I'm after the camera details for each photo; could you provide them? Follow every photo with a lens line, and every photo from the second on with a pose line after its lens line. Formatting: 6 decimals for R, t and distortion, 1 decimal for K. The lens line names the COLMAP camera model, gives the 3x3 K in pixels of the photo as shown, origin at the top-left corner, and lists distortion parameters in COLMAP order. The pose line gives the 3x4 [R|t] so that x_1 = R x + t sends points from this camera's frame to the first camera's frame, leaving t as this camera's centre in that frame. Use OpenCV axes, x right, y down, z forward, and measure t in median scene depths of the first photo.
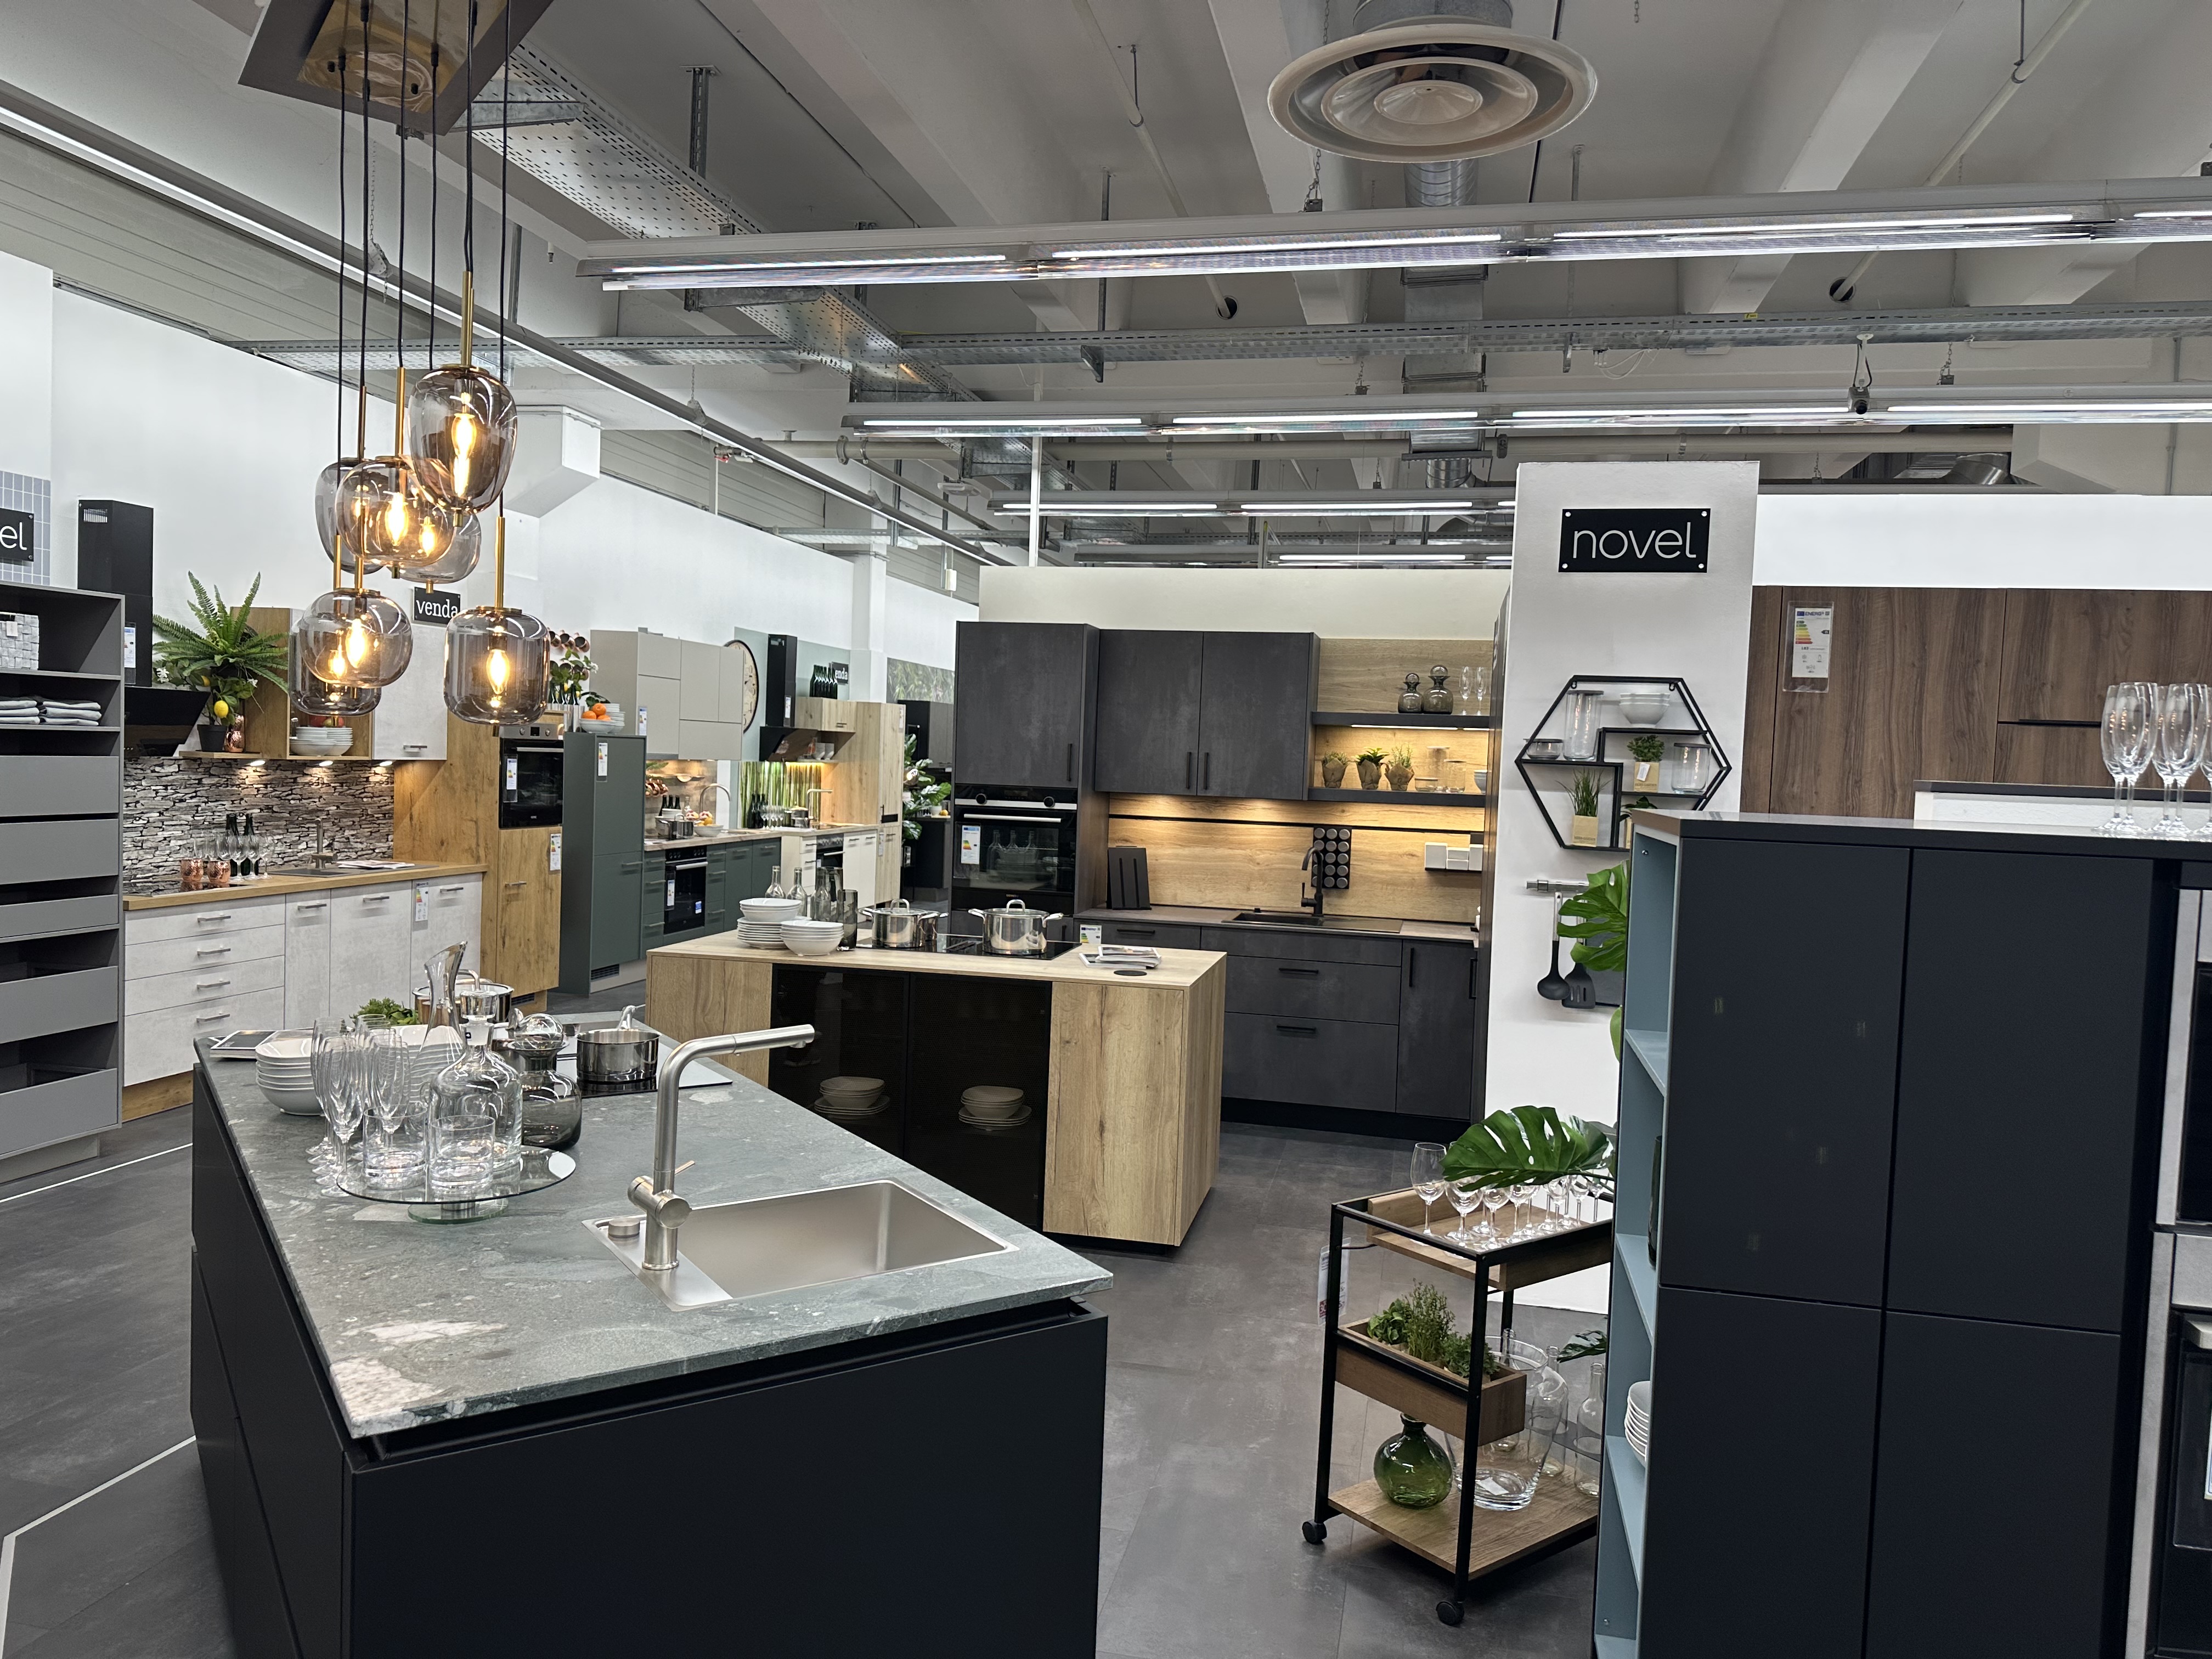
lens RADIAL K [[1537.0, 0, 1090.4], [0, 1537.0, 815.0], [0, 0, 1]] dist [0.070987, -0.001291]
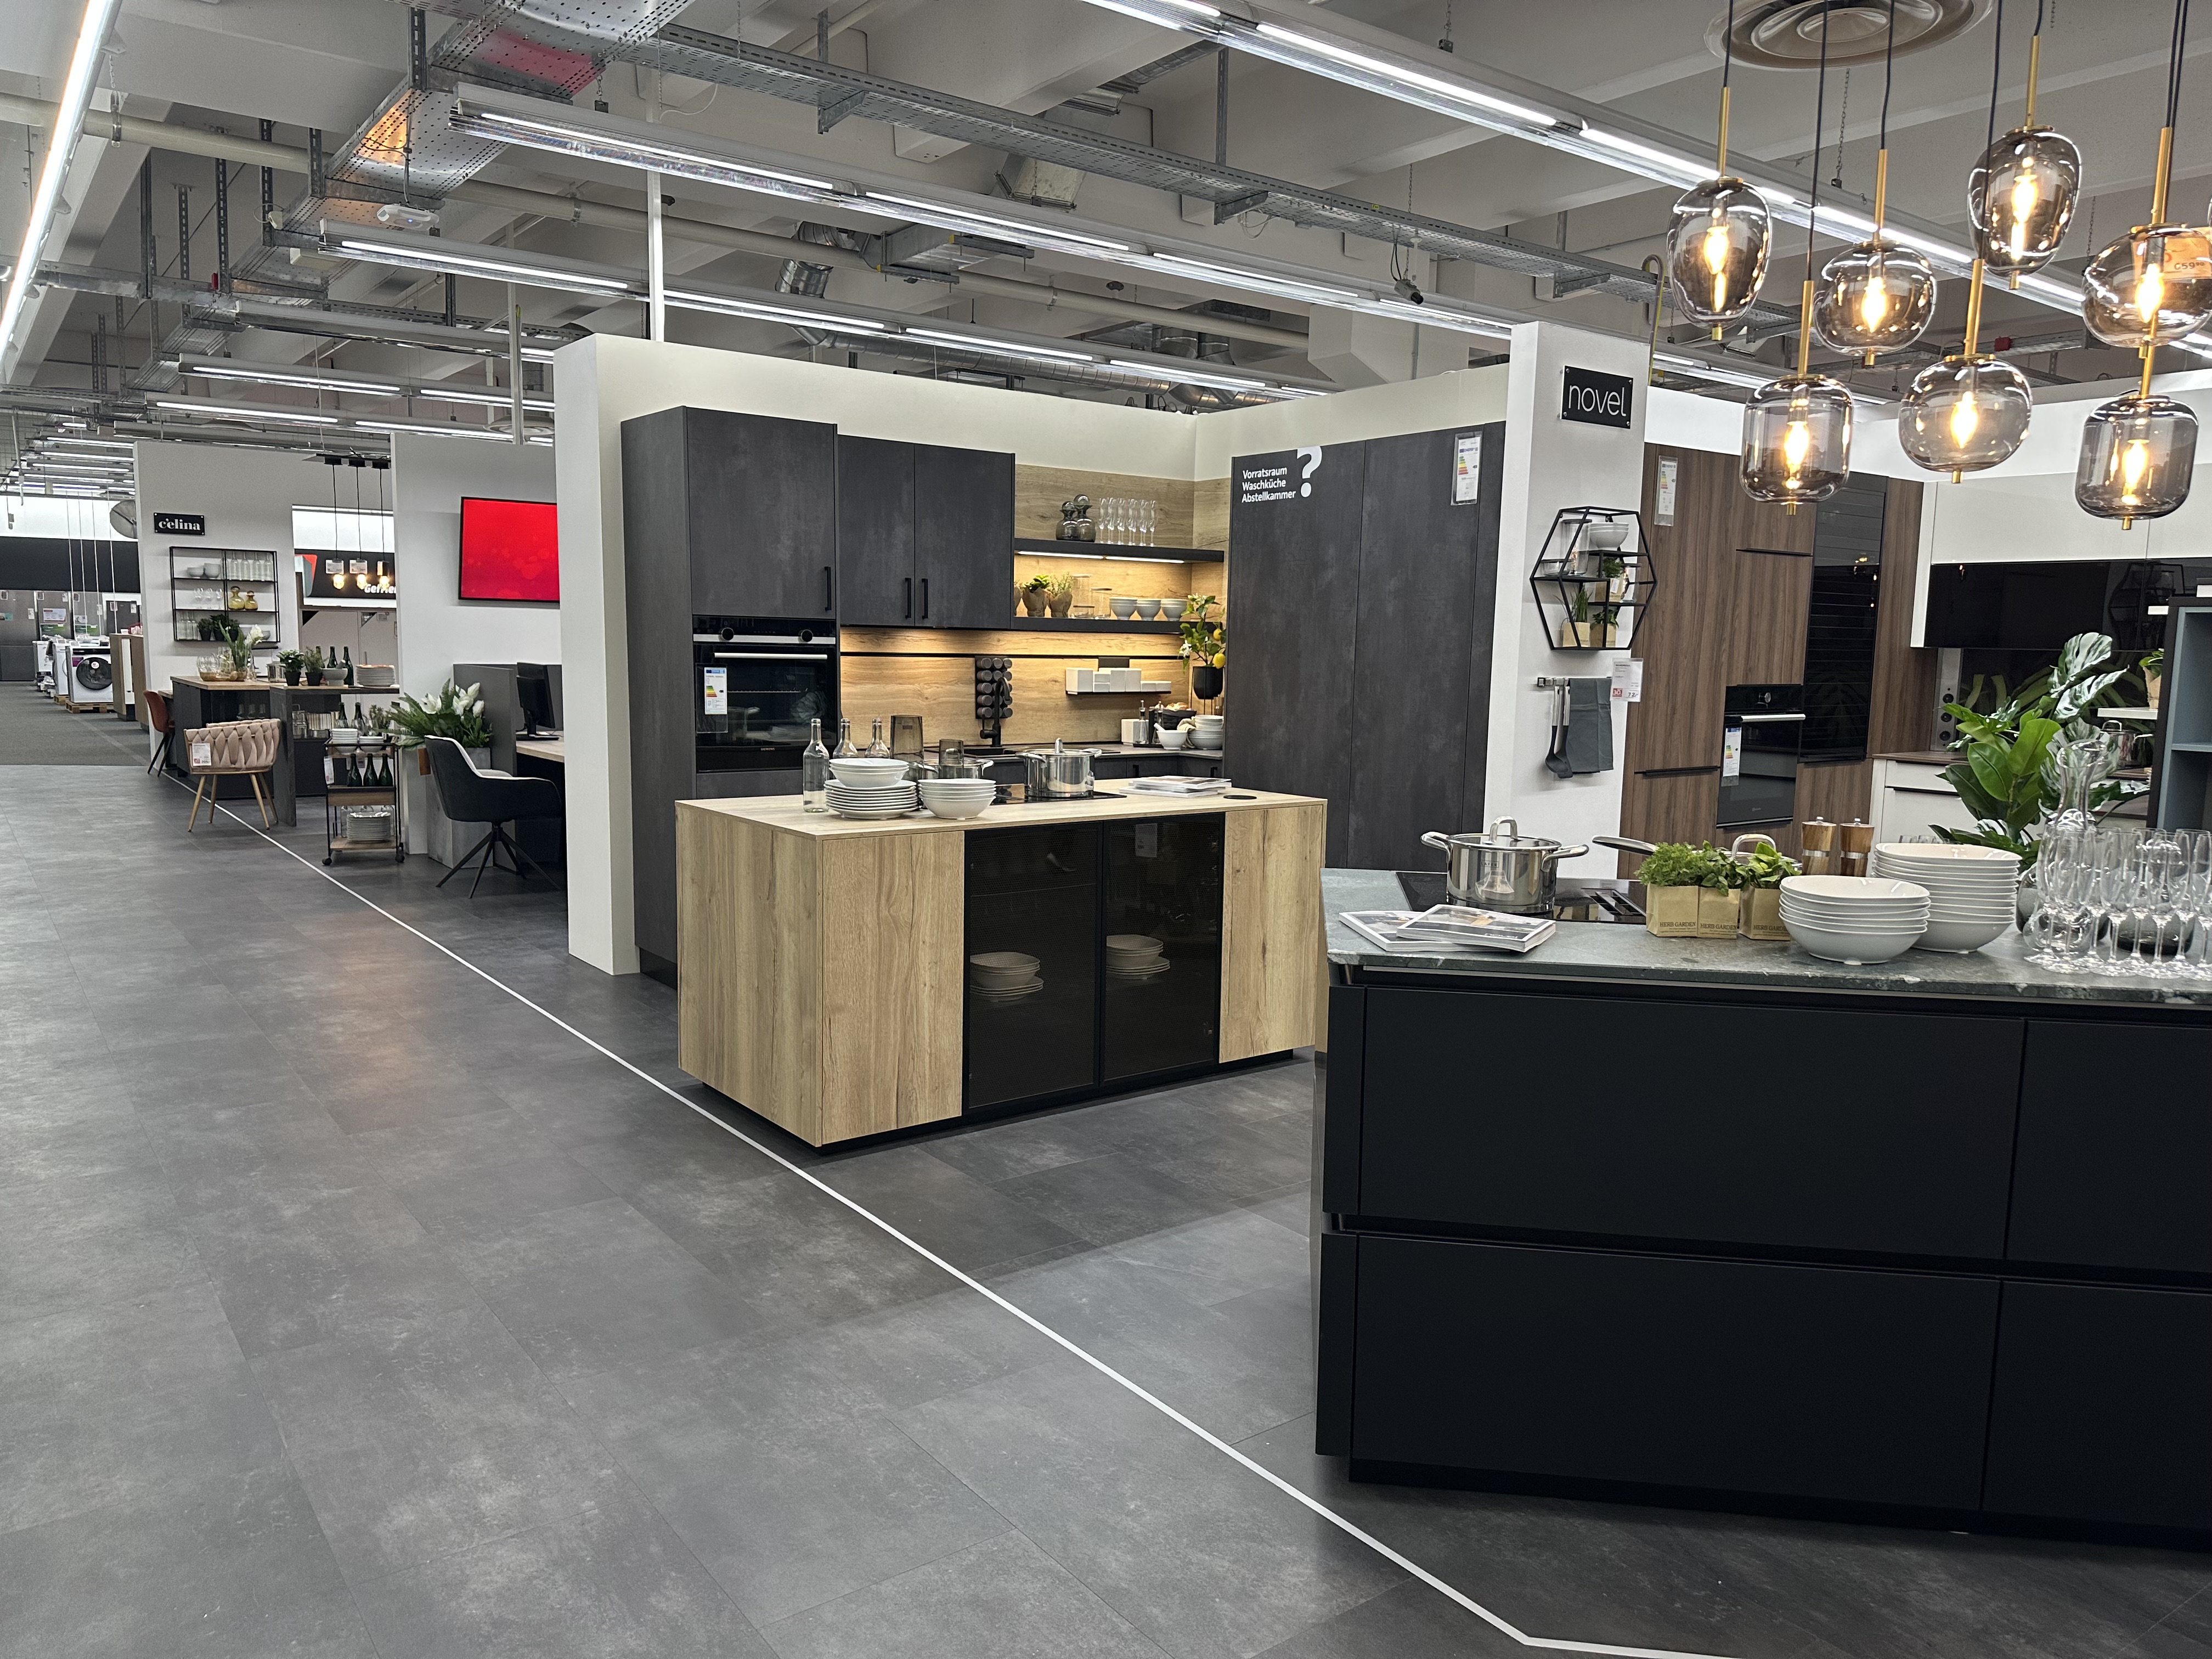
lens RADIAL K [[1537.0, 0, 1097.7], [0, 1537.0, 832.4], [0, 0, 1]] dist [0.070987, -0.001291]
pose [[0.641747, -0.118132, 0.757764, -0.583686], [0.035745, 0.991599, 0.124313, -0.000804], [-0.766083, -0.052691, 0.640578, 0.321165]]
